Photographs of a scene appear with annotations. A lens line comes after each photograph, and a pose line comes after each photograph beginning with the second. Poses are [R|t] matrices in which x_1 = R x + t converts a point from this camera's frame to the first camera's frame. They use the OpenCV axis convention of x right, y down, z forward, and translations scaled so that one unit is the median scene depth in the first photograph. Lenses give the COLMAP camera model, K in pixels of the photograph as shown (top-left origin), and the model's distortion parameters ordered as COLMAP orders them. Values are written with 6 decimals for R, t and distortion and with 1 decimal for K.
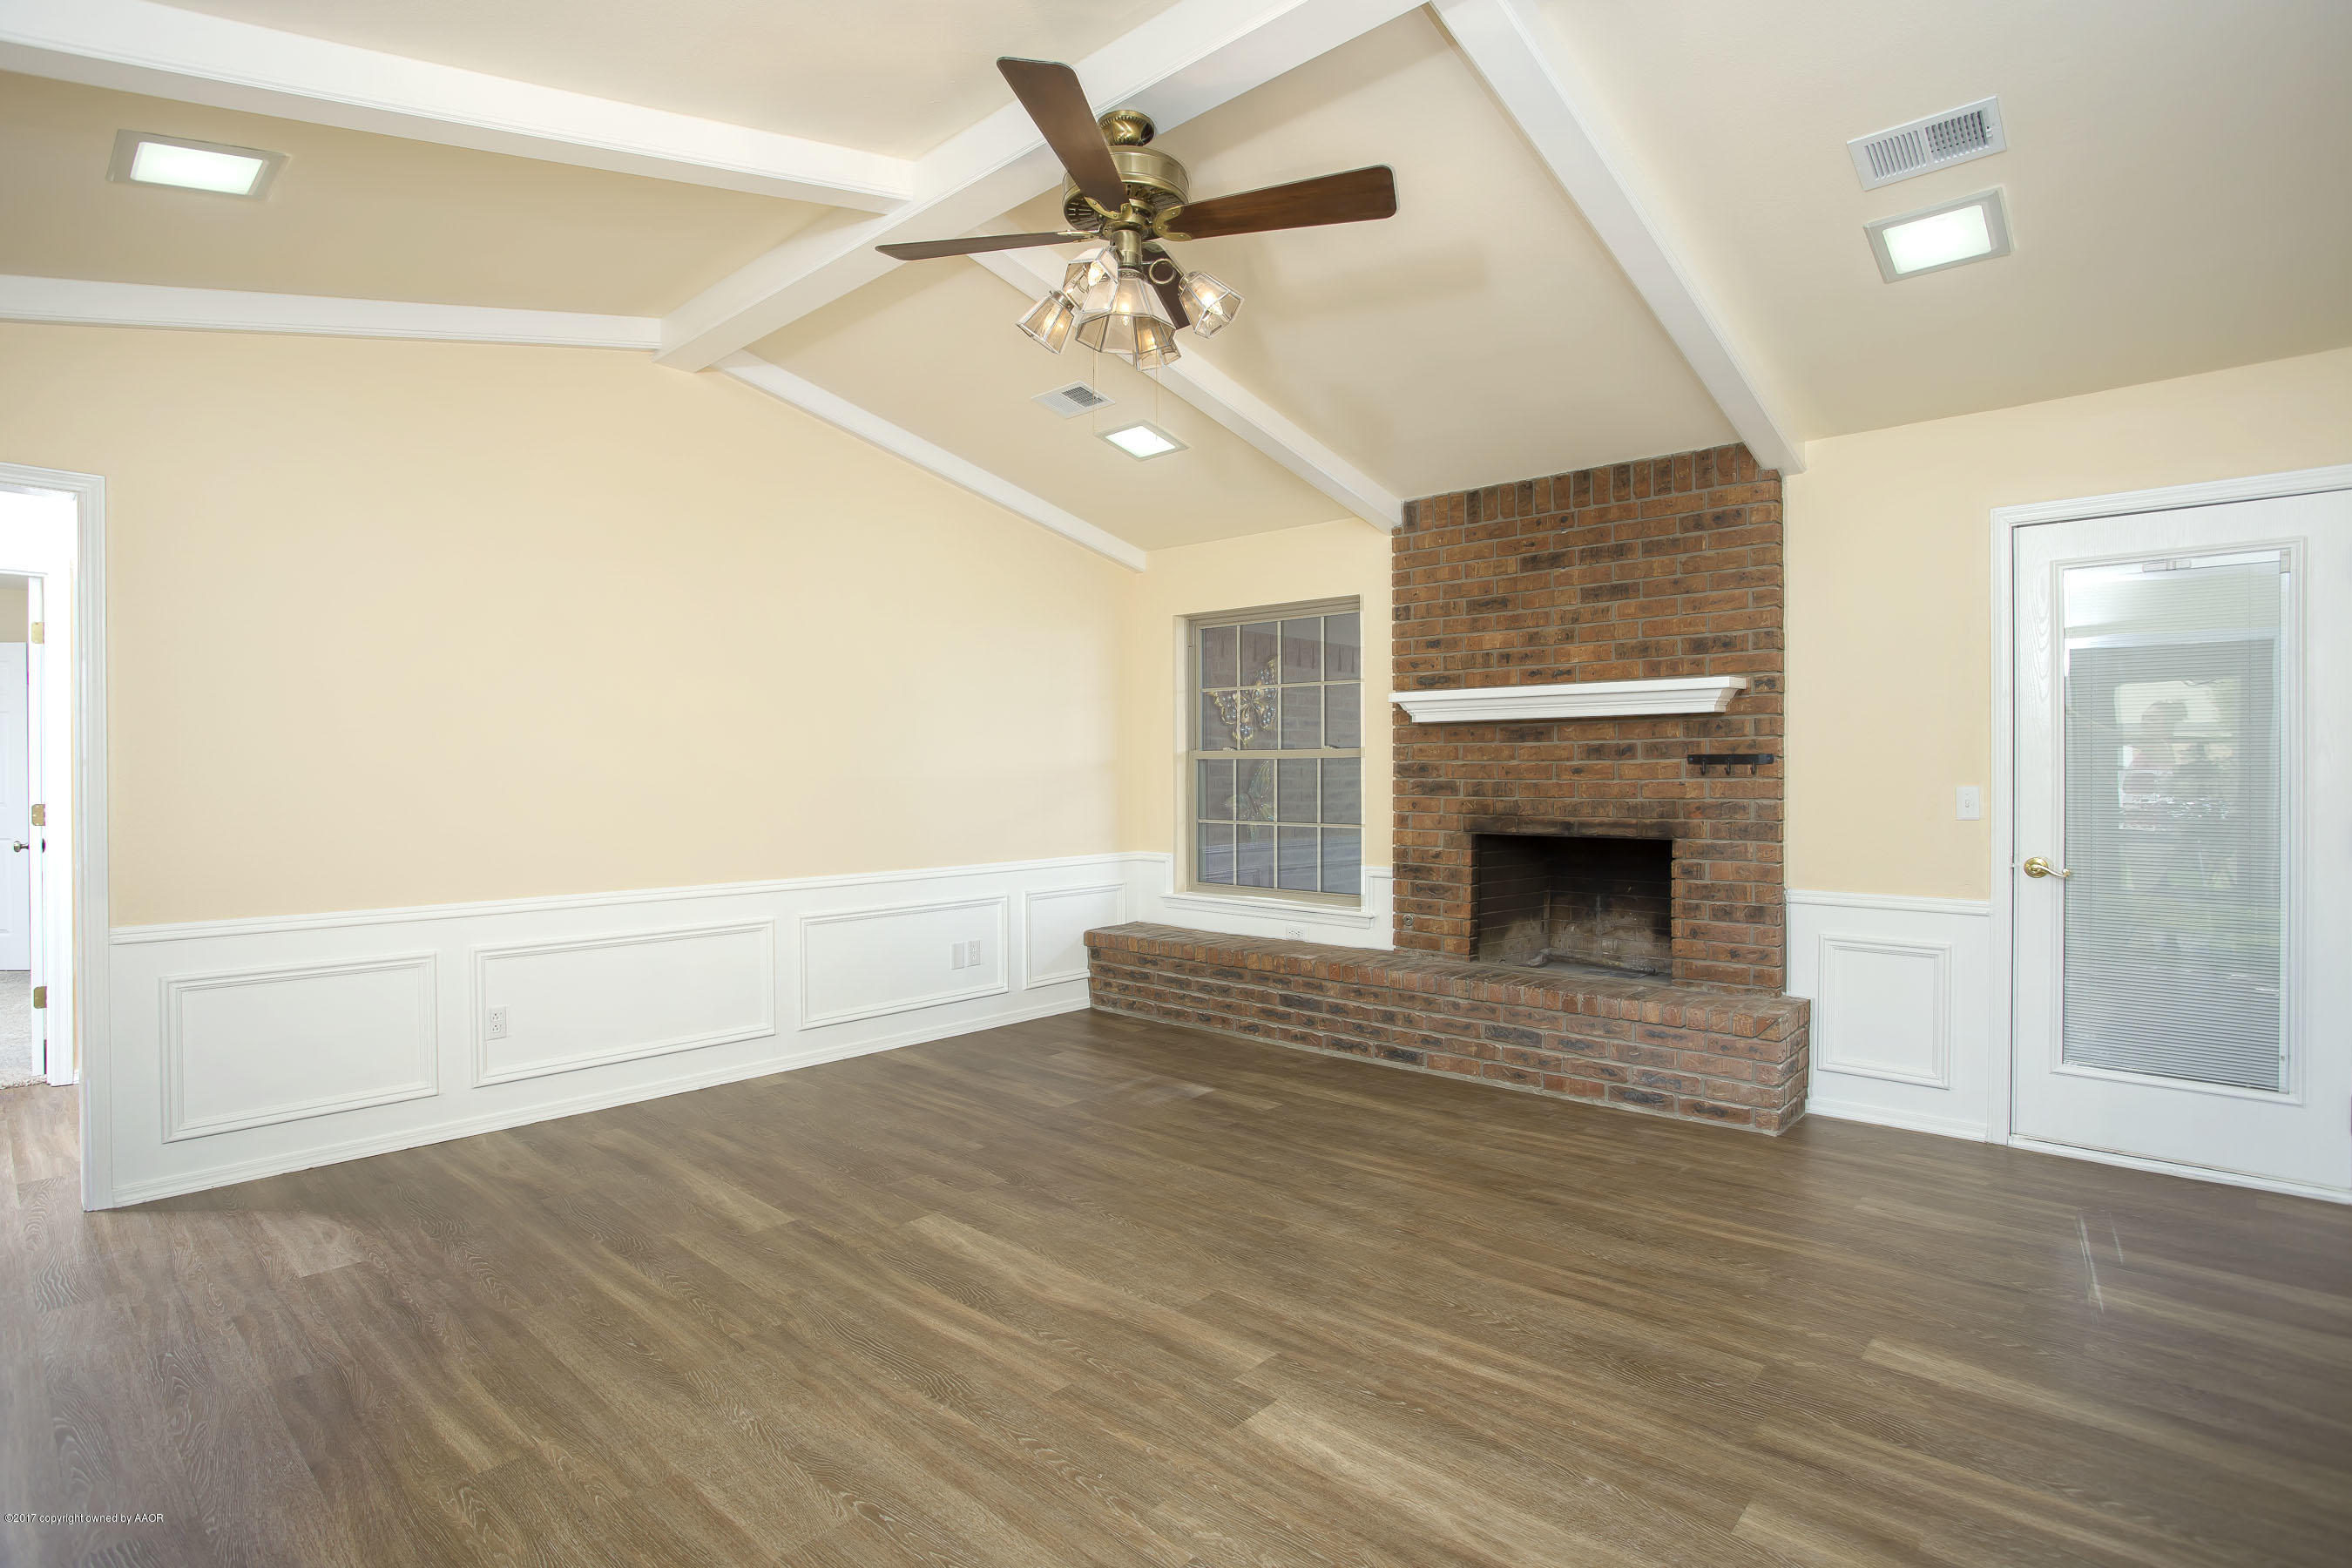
lens RADIAL K [[1152.7, 0, 1183.0], [0, 1152.7, 787.7], [0, 0, 1]] dist [-0.034299, 0.003580]
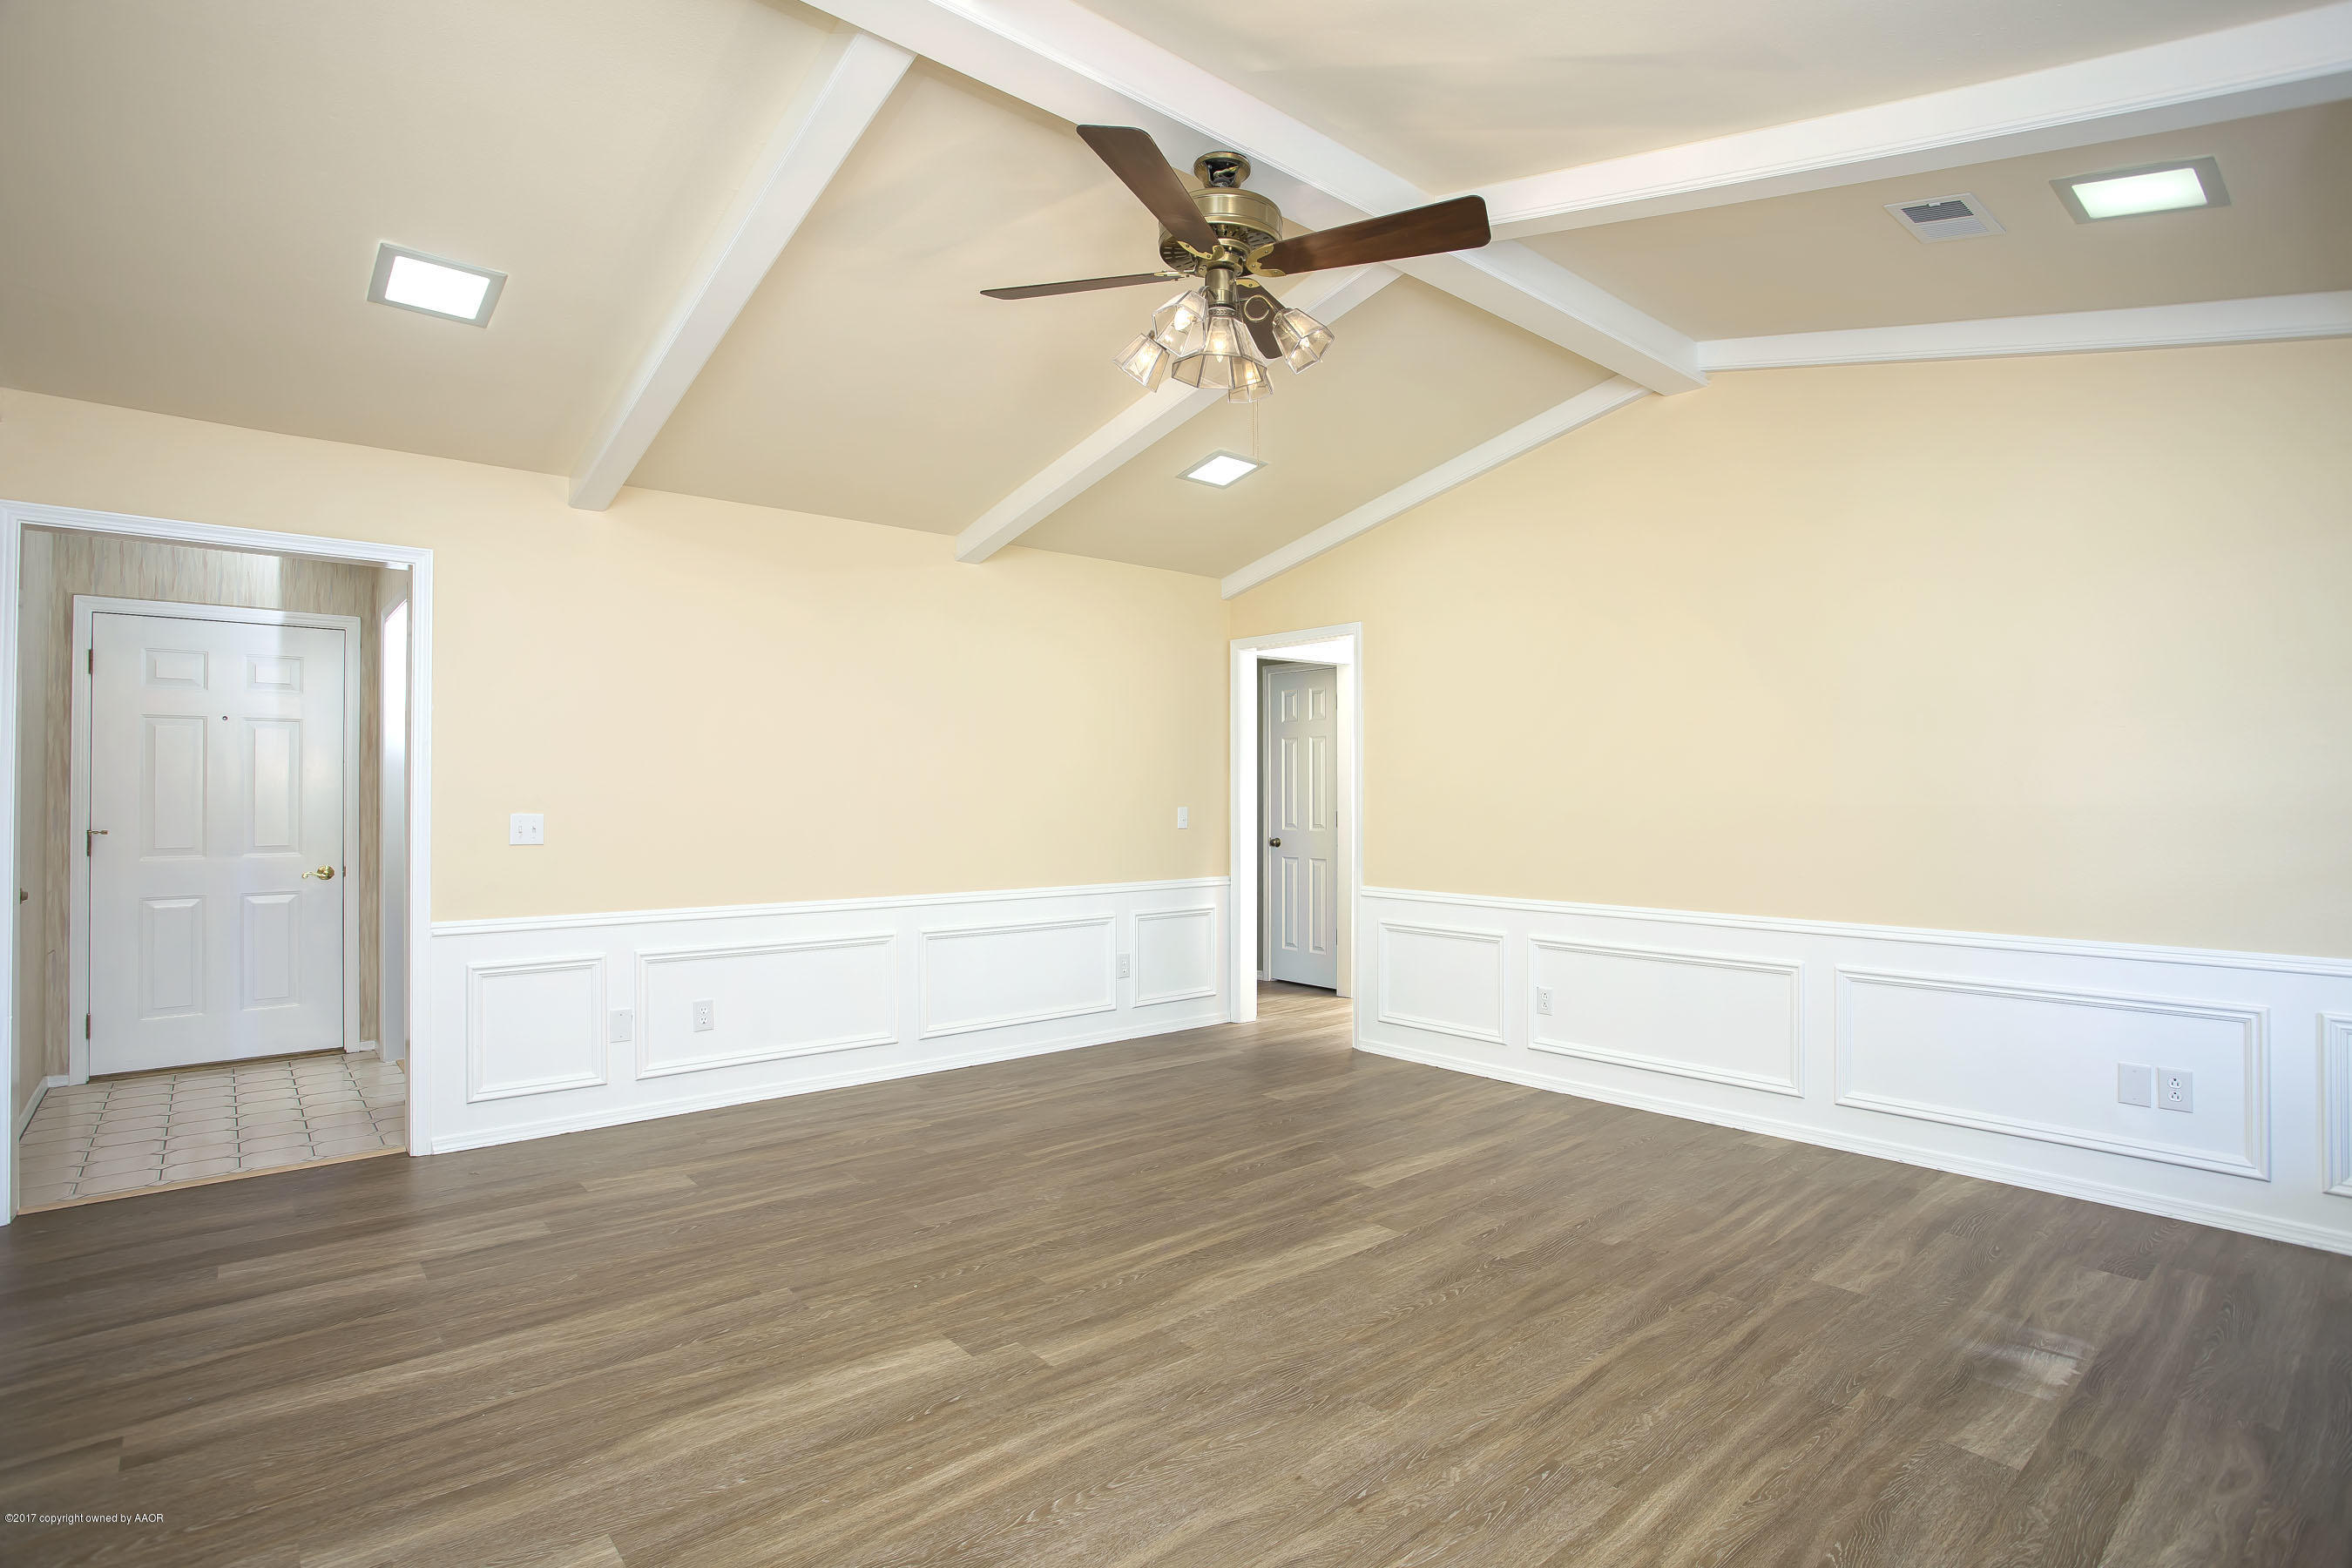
lens RADIAL K [[1152.7, 0, 1165.2], [0, 1152.7, 768.8], [0, 0, 1]] dist [-0.034299, 0.003580]
pose [[-0.149673, -0.026420, -0.988383, 0.761390], [-0.001312, 0.999647, -0.026522, -0.011434], [0.988735, -0.002673, -0.149655, 0.870124]]
